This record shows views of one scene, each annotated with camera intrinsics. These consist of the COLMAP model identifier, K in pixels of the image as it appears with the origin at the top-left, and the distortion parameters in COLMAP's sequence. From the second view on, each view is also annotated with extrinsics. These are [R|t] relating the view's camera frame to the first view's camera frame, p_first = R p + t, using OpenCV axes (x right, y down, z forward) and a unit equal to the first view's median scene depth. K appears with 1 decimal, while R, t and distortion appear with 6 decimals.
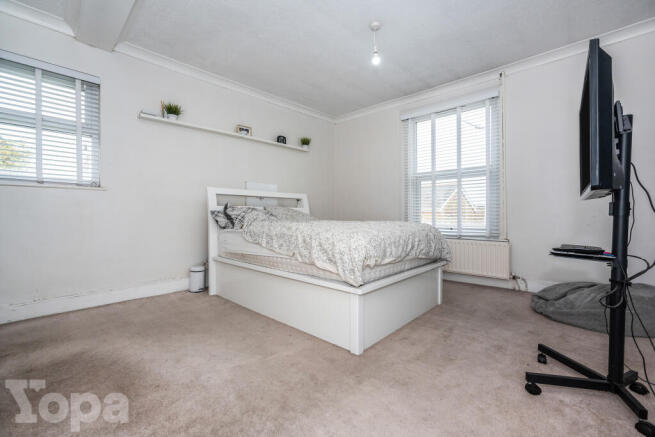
lens RADIAL K [[281.9, 0, 327.4], [0, 281.9, 214.9], [0, 0, 1]] dist [-0.001457, -0.000077]
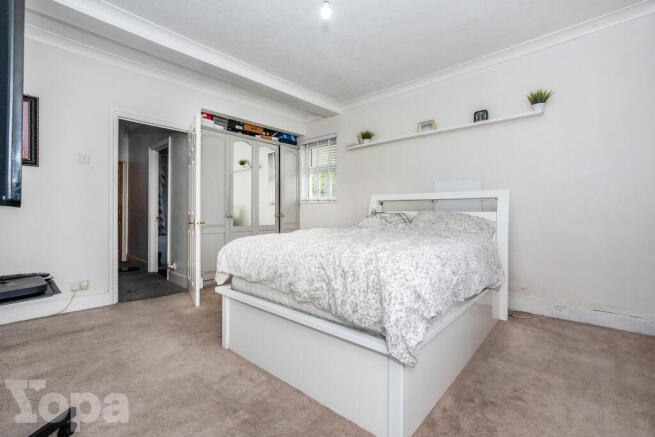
lens RADIAL K [[281.9, 0, 327.7], [0, 281.9, 216.3], [0, 0, 1]] dist [-0.001457, -0.000077]
pose [[0.034160, 0.007492, -0.999388, 0.586396], [-0.016744, 0.999836, 0.006923, -0.015951], [0.999276, 0.016497, 0.034280, 0.666335]]
